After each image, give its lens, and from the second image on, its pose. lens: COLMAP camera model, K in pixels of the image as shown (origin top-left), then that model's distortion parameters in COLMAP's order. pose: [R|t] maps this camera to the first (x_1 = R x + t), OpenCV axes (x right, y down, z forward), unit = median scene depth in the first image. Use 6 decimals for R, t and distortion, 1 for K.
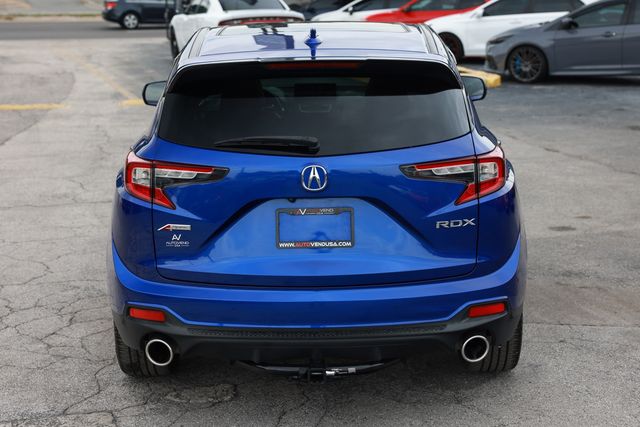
lens RADIAL K [[1163.1, 0, 320.0], [0, 1163.1, 213.5], [0, 0, 1]] dist [0.121493, 0.208756]
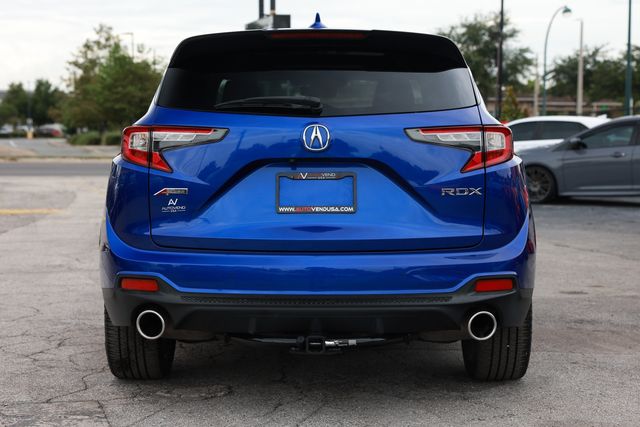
lens RADIAL K [[1192.4, 0, 320.0], [0, 1192.4, 213.5], [0, 0, 1]] dist [0.152966, 0.024506]
pose [[0.999857, 0.016135, -0.005053, 0.004006], [-0.016685, 0.989941, -0.140495, 0.162149], [0.002735, 0.140559, 0.990068, 0.018999]]
